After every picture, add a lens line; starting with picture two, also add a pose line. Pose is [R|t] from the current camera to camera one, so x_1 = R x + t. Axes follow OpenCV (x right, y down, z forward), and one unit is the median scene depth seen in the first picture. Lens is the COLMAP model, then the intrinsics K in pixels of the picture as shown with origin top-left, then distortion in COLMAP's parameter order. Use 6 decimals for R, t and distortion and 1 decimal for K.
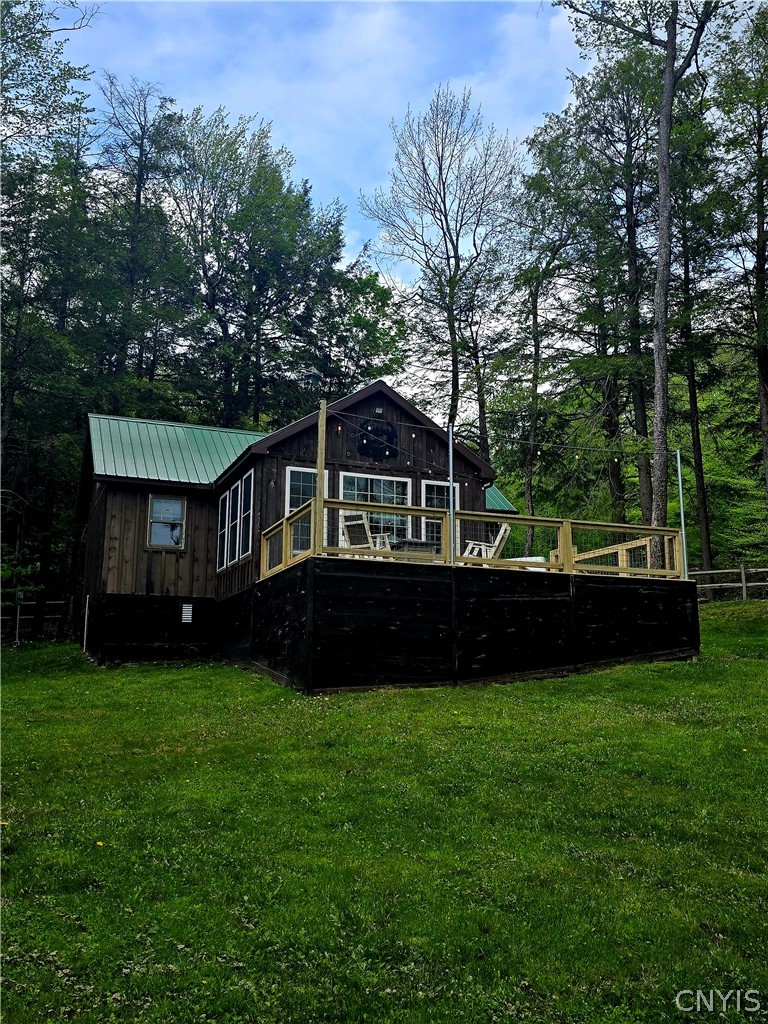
lens RADIAL K [[899.5, 0, 382.7], [0, 899.5, 510.9], [0, 0, 1]] dist [0.016045, 0.004231]
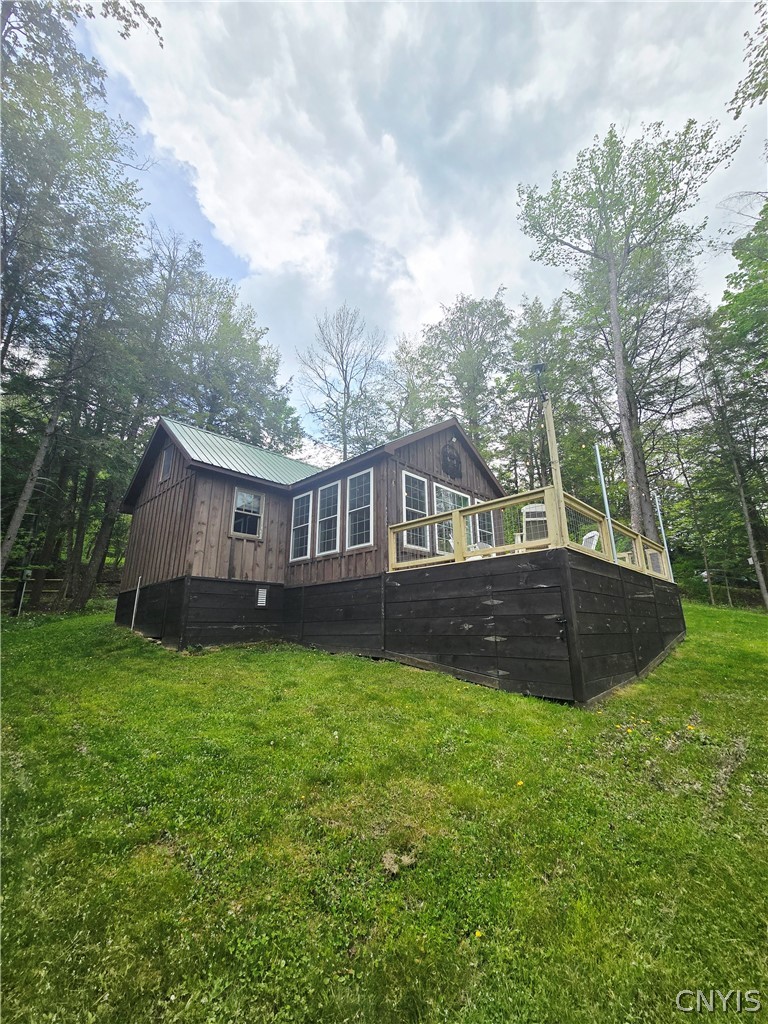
lens RADIAL K [[419.6, 0, 390.5], [0, 419.6, 507.4], [0, 0, 1]] dist [-0.006384, 0.002034]
pose [[0.922271, 0.102387, 0.372737, -0.276322], [-0.070092, 0.992593, -0.099224, 0.044612], [-0.380136, 0.065386, 0.922617, 0.462555]]
